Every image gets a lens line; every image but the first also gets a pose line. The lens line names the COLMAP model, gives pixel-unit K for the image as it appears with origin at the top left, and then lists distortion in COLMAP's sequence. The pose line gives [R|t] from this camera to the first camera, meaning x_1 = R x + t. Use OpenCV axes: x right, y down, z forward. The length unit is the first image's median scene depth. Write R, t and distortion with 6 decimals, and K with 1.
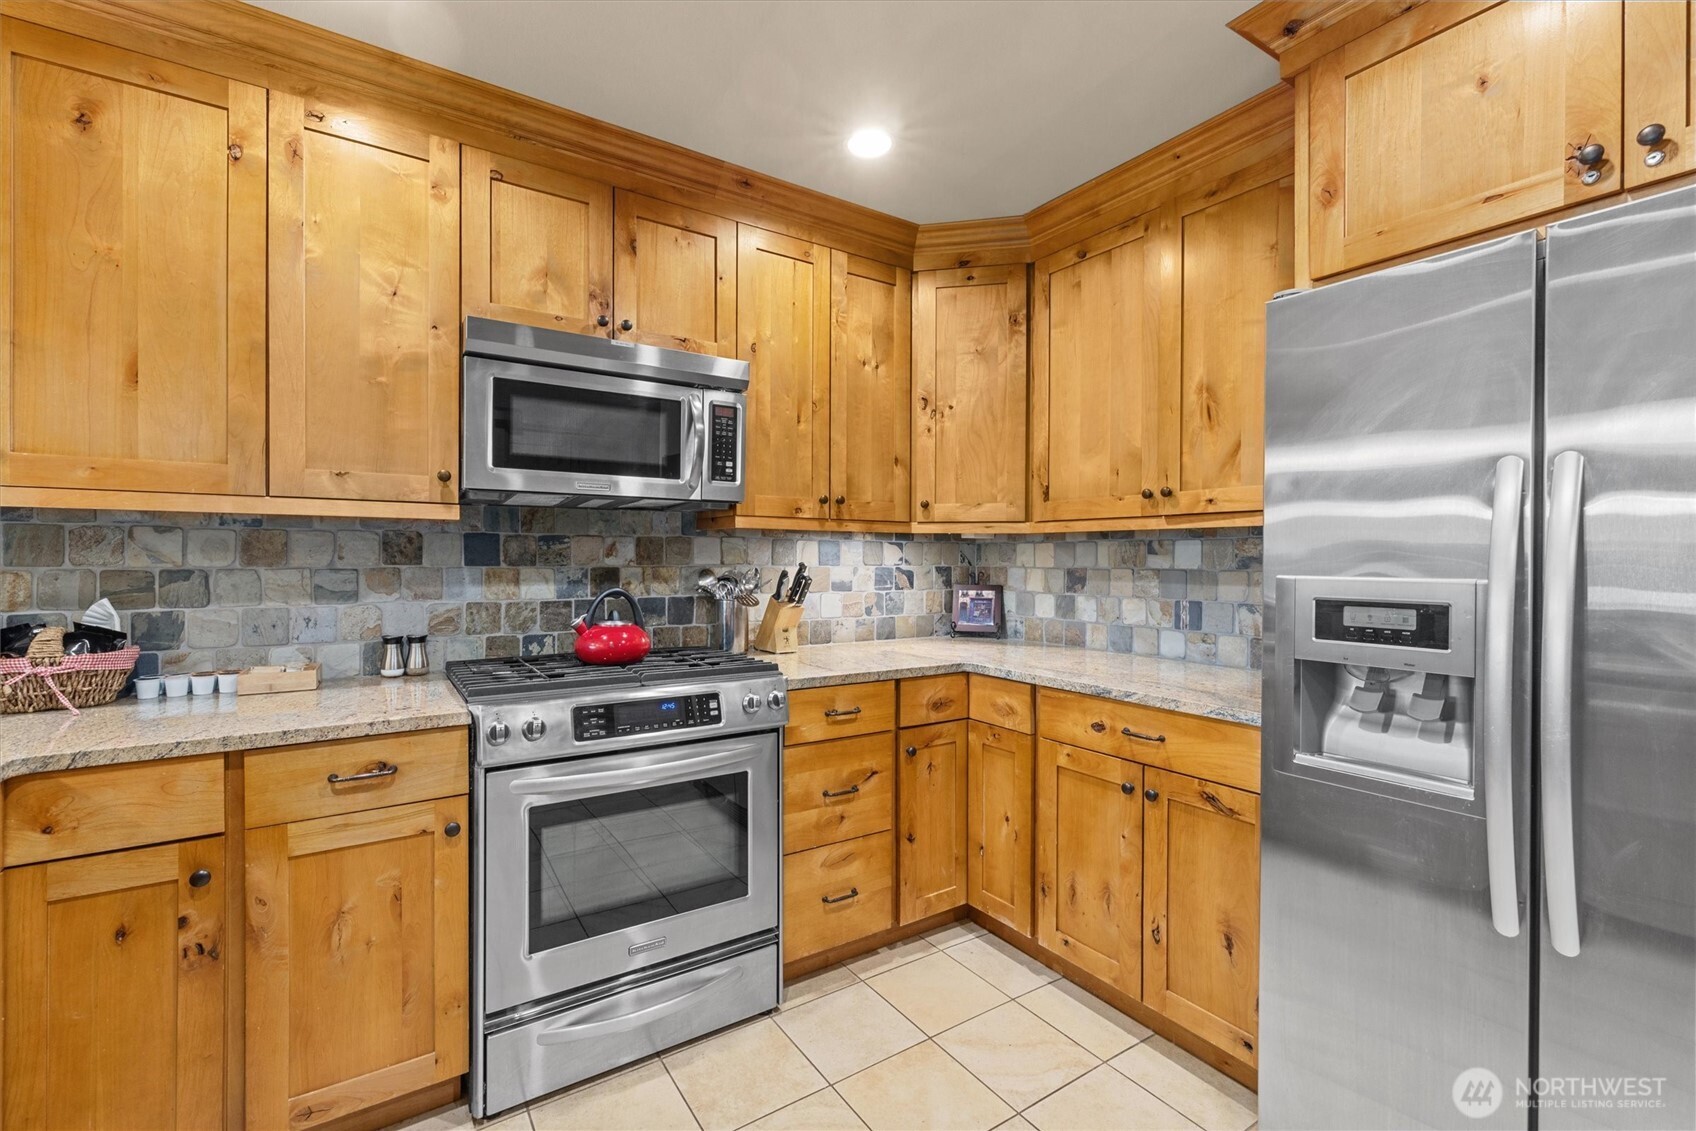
lens RADIAL K [[733.9, 0, 863.6], [0, 733.9, 563.5], [0, 0, 1]] dist [-0.002071, 0.002031]
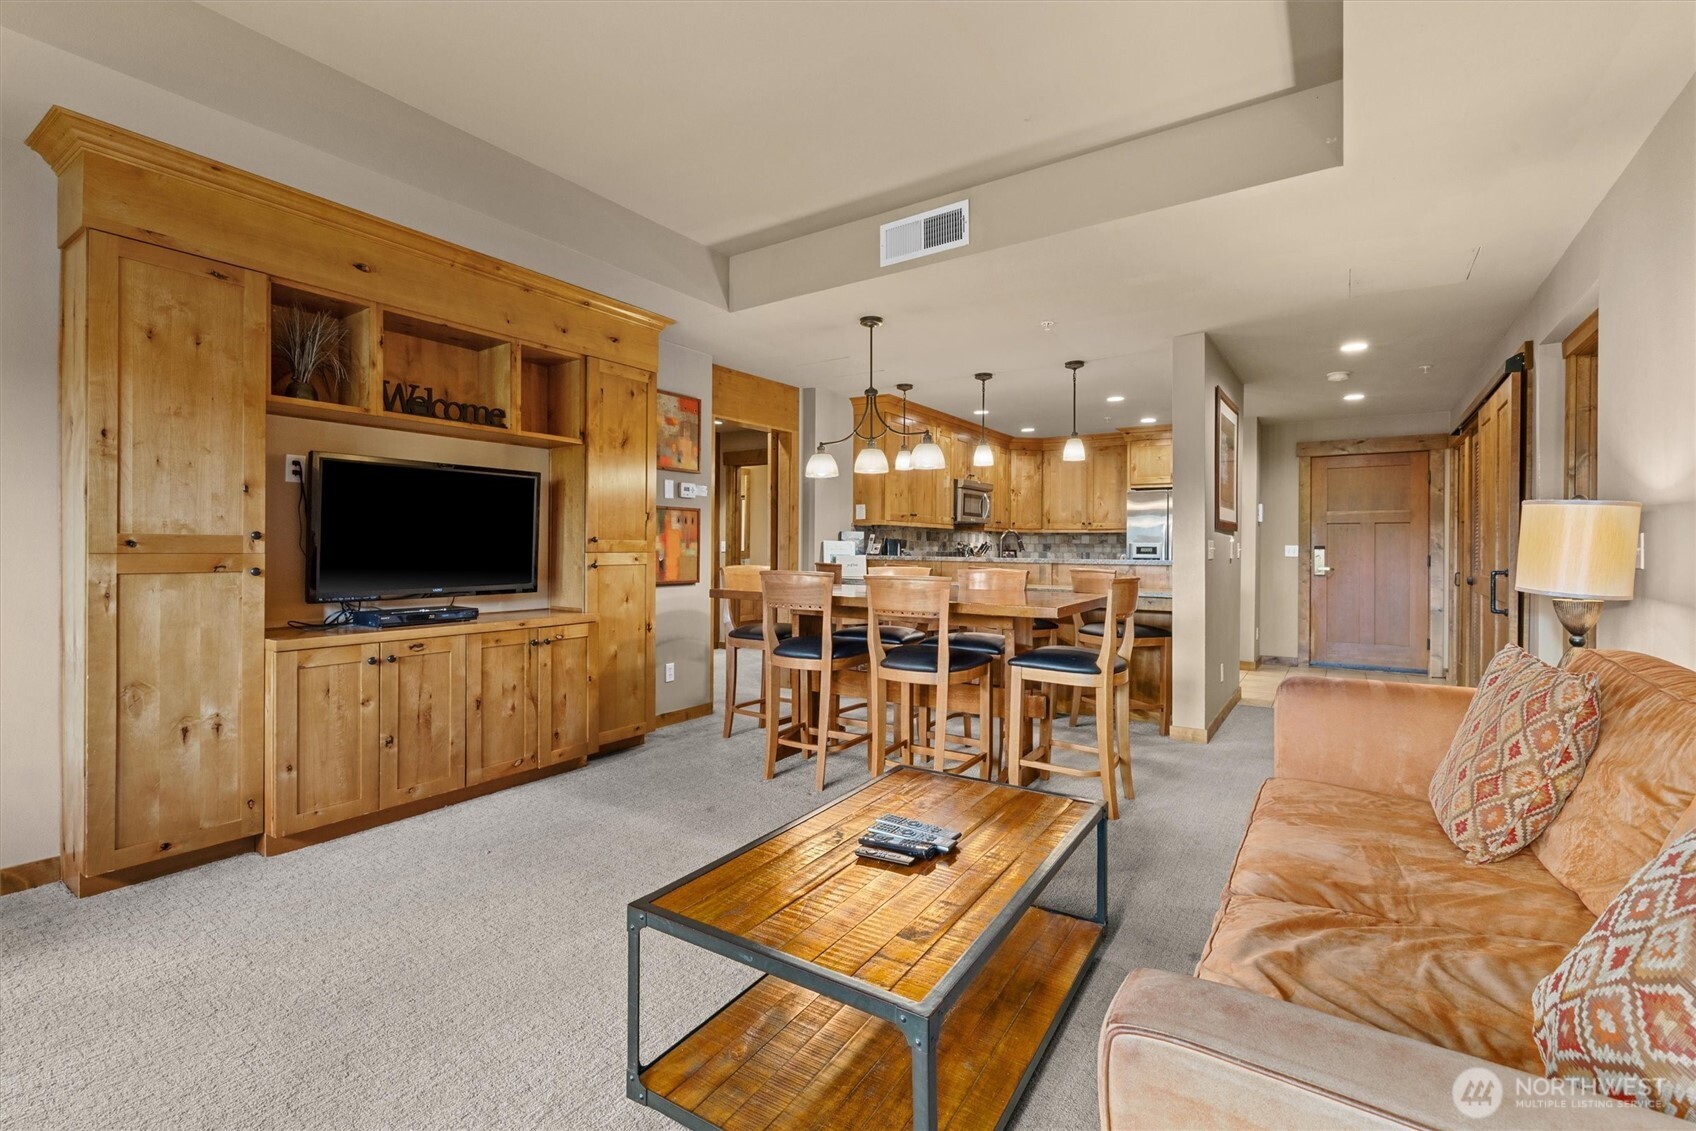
lens RADIAL K [[733.9, 0, 842.5], [0, 733.9, 548.2], [0, 0, 1]] dist [-0.002071, 0.002031]
pose [[0.932124, 0.003486, 0.362124, -2.219500], [-0.001585, 0.999983, -0.005546, 0.058475], [-0.362137, 0.004596, 0.932114, -2.154502]]
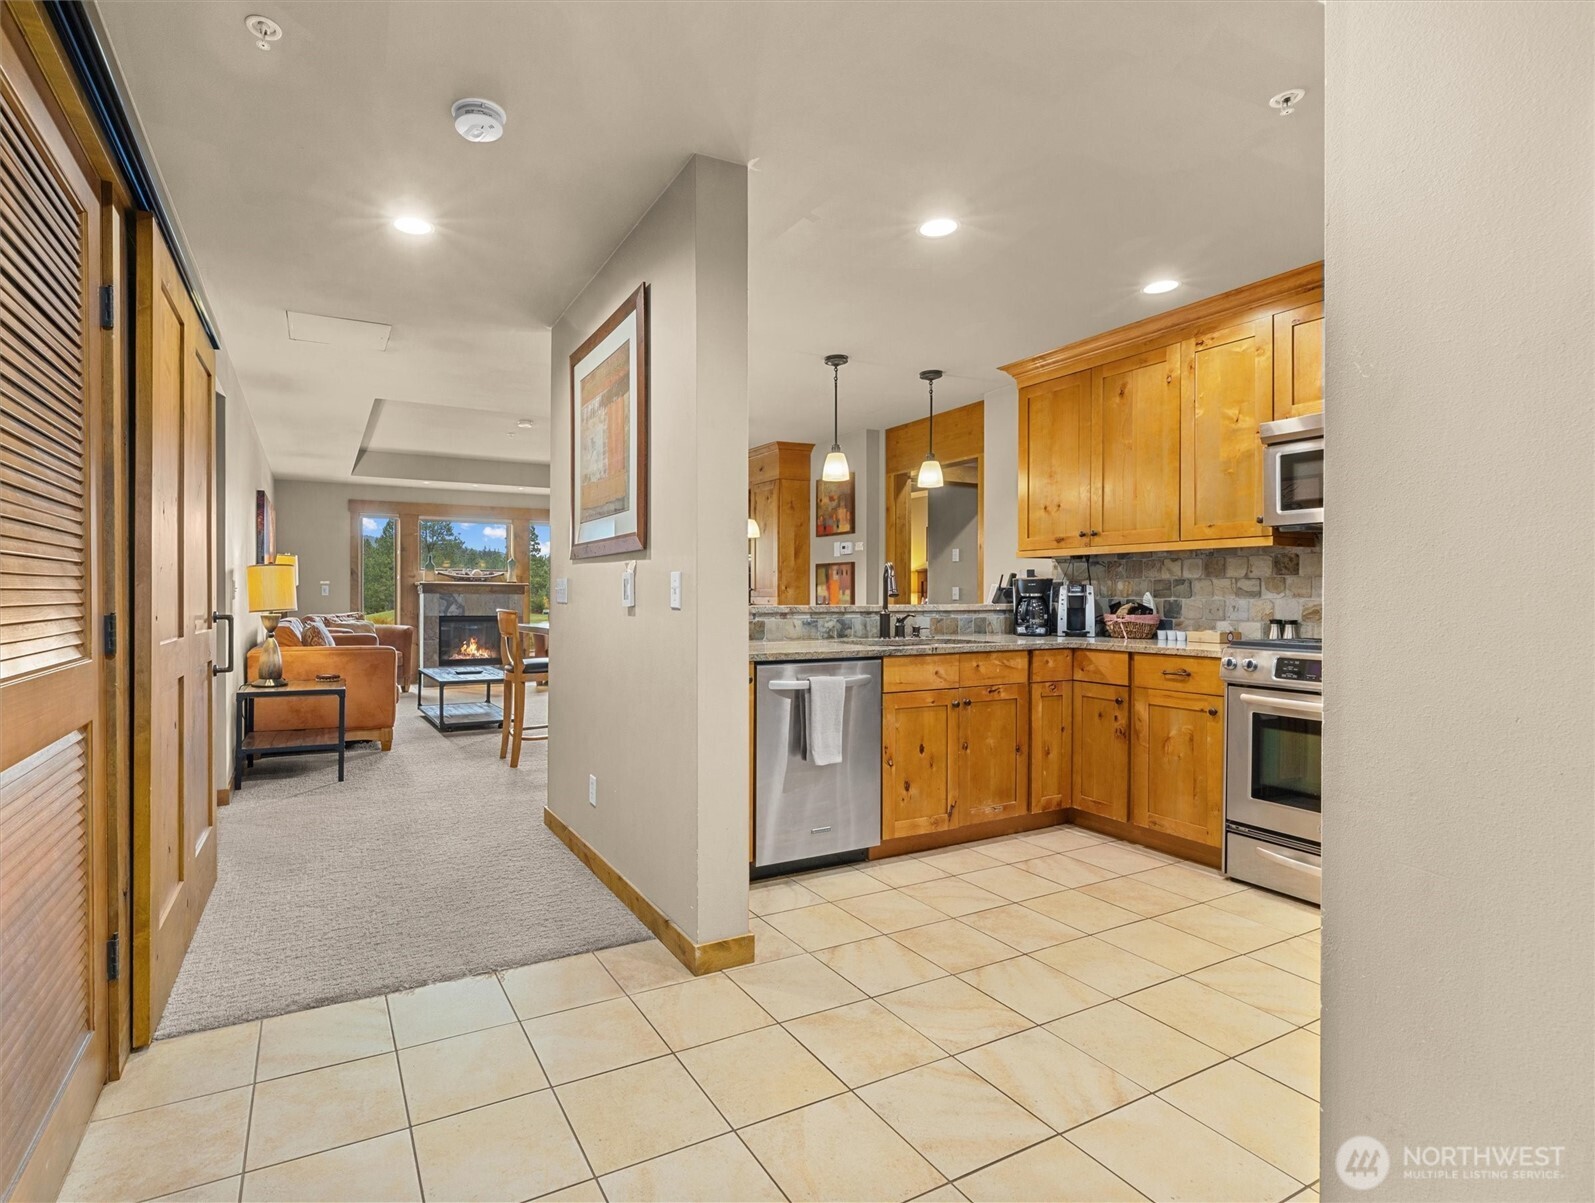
lens RADIAL K [[762.7, 0, 694.5], [0, 762.7, 599.0], [0, 0, 1]] dist [-0.008129, 0.002084]
pose [[-0.139017, 0.002539, -0.990287, 1.158404], [-0.009554, 0.999947, 0.003905, 0.058347], [0.990244, 0.010004, -0.138986, -0.034362]]
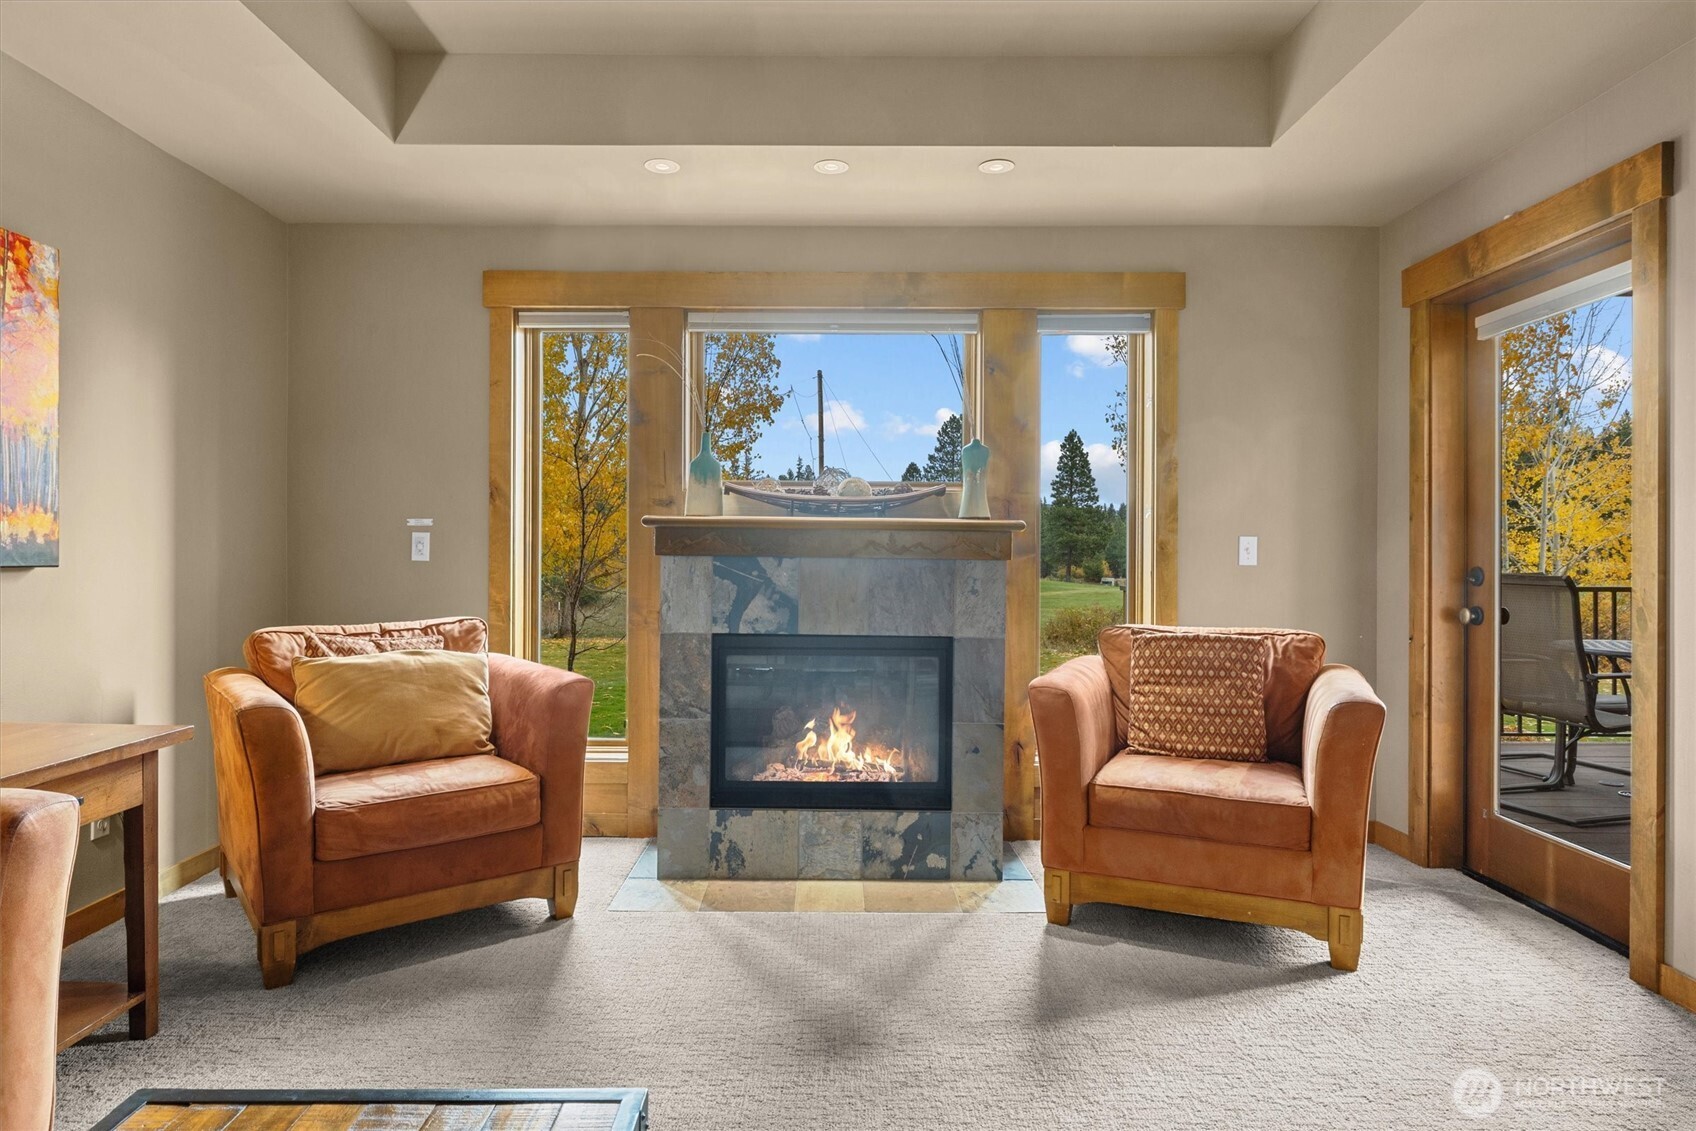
lens RADIAL K [[974.8, 0, 839.1], [0, 974.8, 557.3], [0, 0, 1]] dist [-0.001182, -0.000003]
pose [[-0.565298, -0.004561, -0.824874, -1.720254], [-0.011890, 0.999926, 0.002619, 0.053239], [0.824801, 0.011288, -0.565311, -0.994440]]
